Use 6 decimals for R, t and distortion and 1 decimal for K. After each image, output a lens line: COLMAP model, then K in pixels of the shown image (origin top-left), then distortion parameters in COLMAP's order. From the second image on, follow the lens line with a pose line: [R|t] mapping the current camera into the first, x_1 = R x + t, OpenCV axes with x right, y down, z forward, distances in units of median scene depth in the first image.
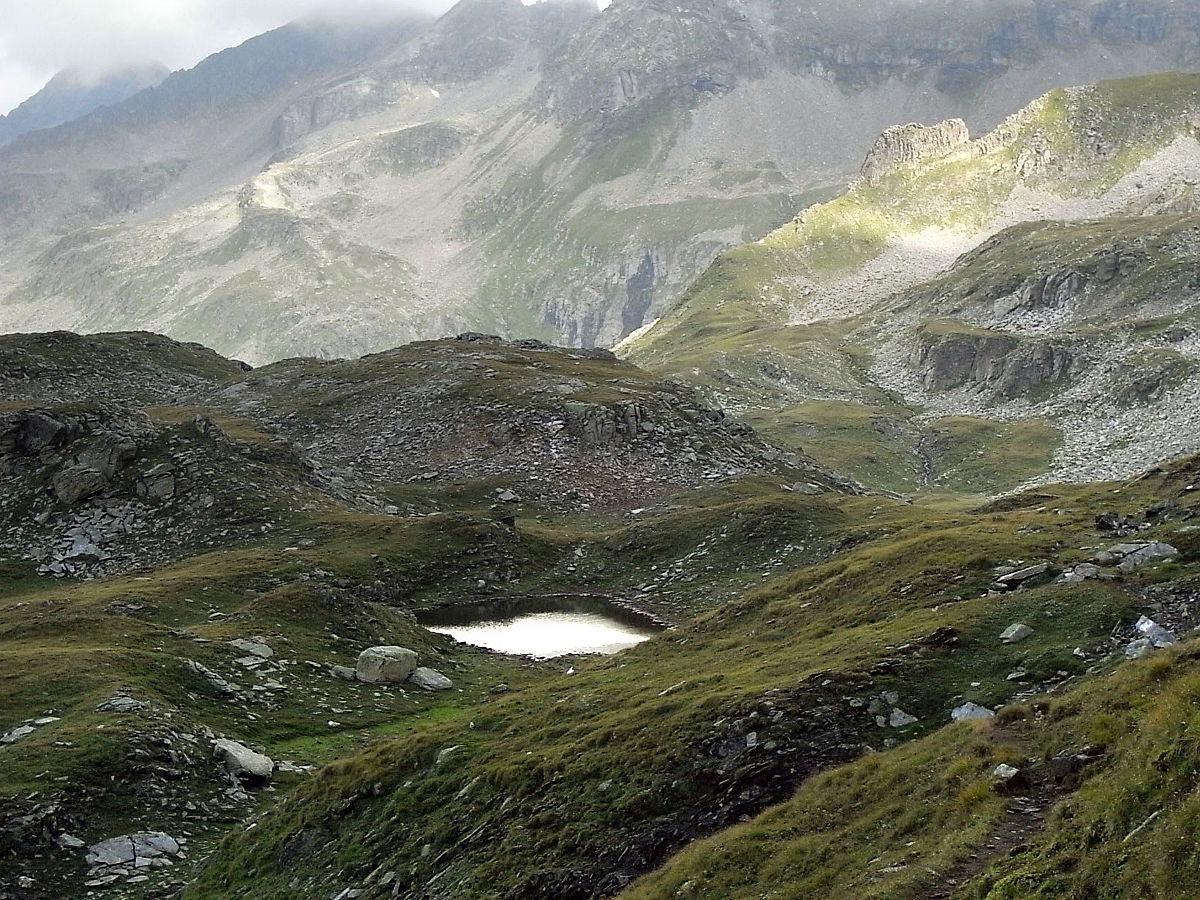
lens RADIAL K [[2061.5, 0, 599.8], [0, 2061.5, 449.7], [0, 0, 1]] dist [0.008982, 0.000000]
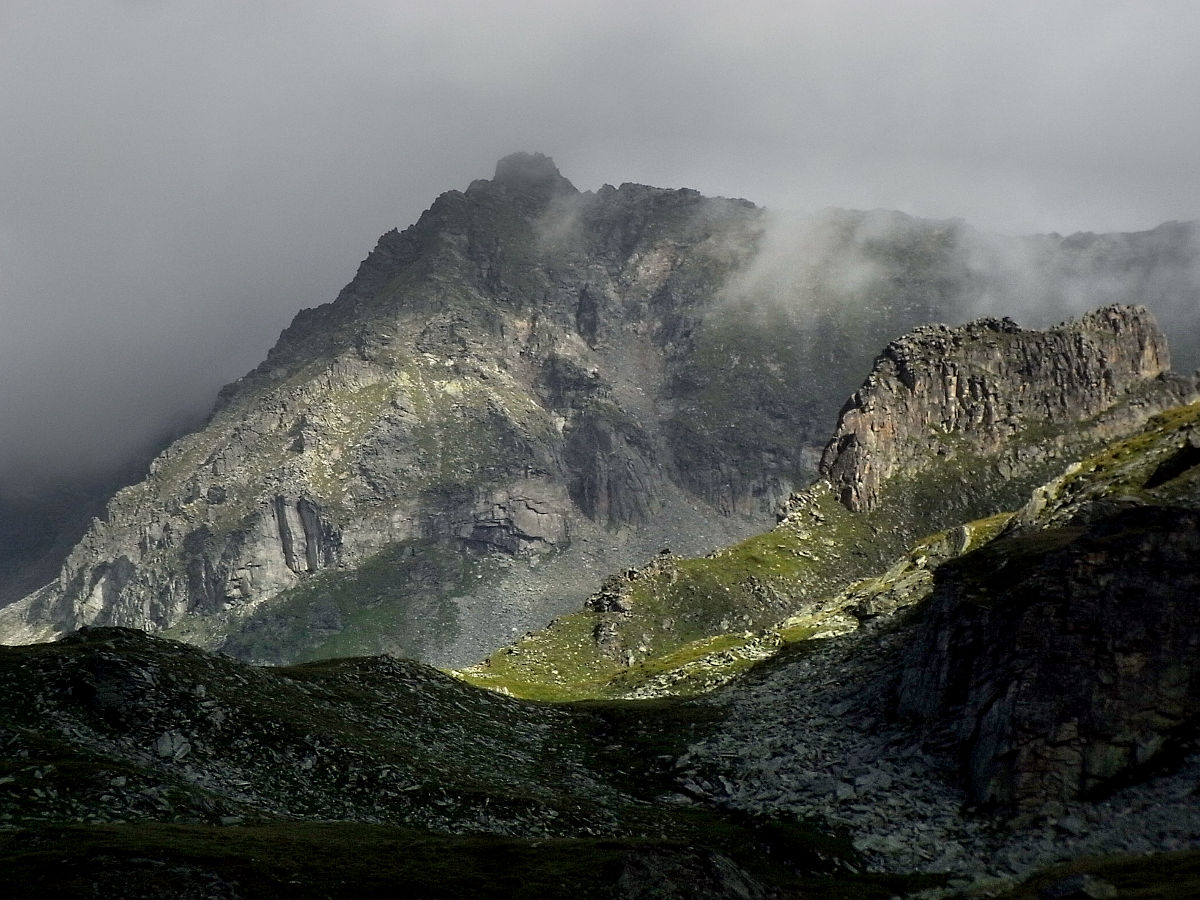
lens RADIAL K [[4731.9, 0, 600.4], [0, 4731.9, 450.0], [0, 0, 1]] dist [0.297852, 0.000000]
pose [[0.998520, -0.003021, 0.054299, 0.022619], [0.015197, 0.974180, -0.225261, 0.007555], [-0.052216, 0.225753, 0.972784, 0.129730]]
